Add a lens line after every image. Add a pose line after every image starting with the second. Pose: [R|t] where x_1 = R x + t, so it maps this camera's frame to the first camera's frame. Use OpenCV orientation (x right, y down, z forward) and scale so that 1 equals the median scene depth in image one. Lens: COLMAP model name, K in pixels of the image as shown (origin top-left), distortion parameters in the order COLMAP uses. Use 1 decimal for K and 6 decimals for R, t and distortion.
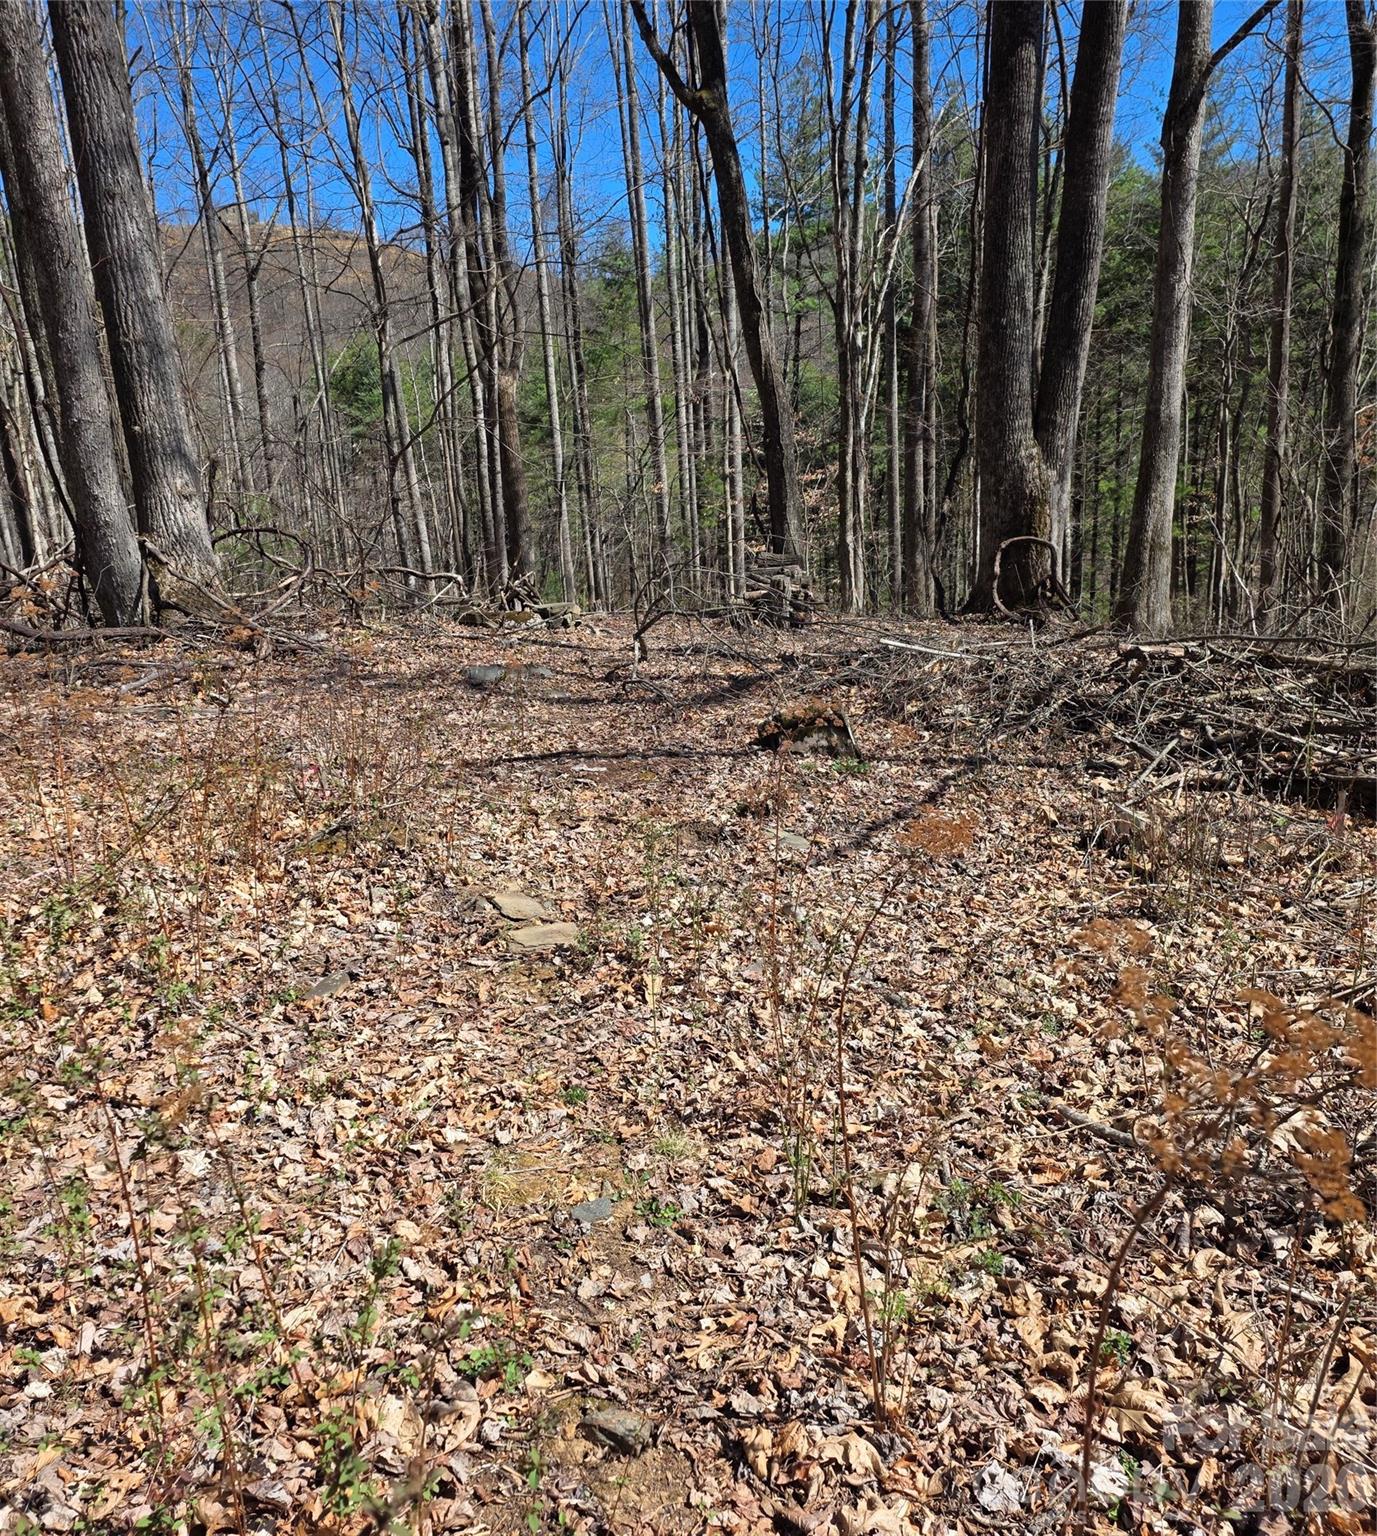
lens RADIAL K [[1157.2, 0, 655.6], [0, 1157.2, 774.8], [0, 0, 1]] dist [0.126285, -0.173323]
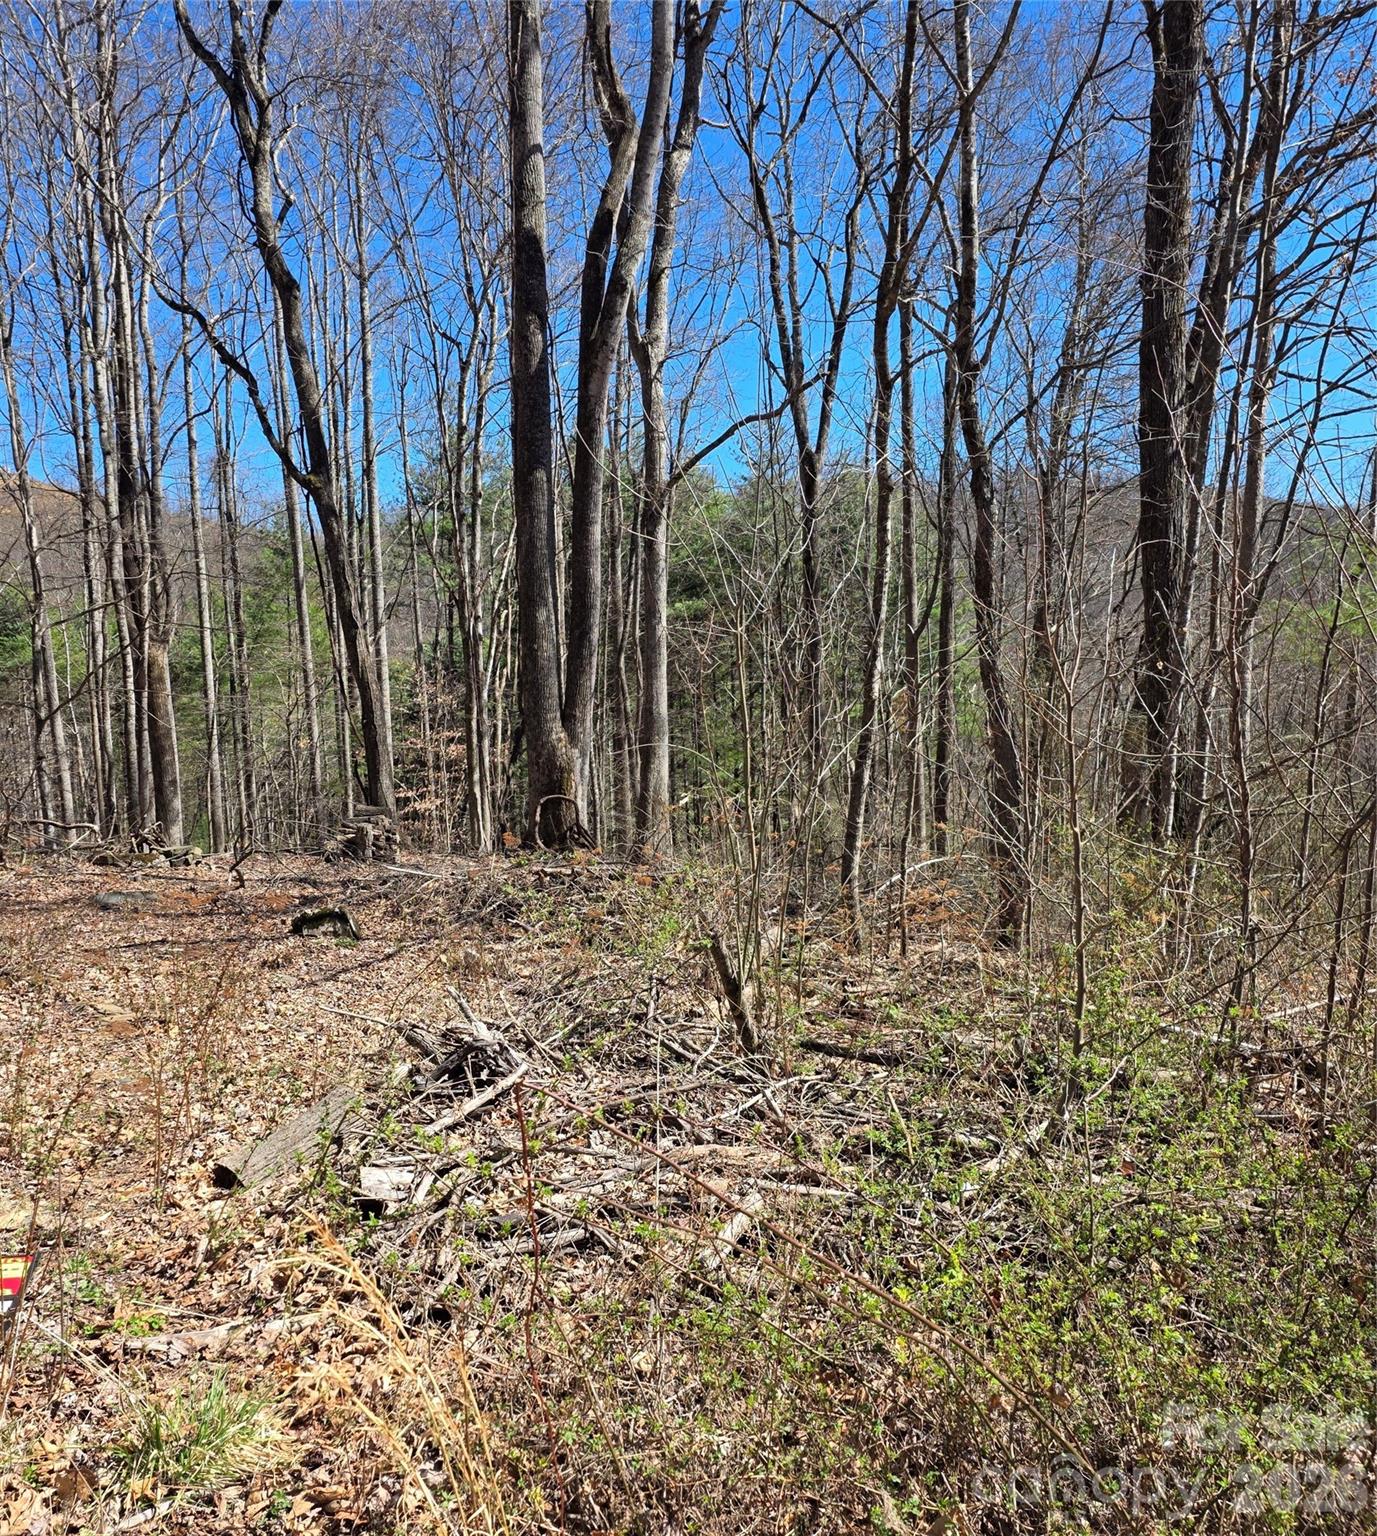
lens RADIAL K [[1157.2, 0, 655.6], [0, 1157.2, 774.8], [0, 0, 1]] dist [0.126285, -0.173323]
pose [[0.963717, 0.005982, 0.266857, 0.062316], [0.048456, 0.979217, -0.196940, 0.045861], [-0.262489, 0.202725, 0.943399, -0.310794]]
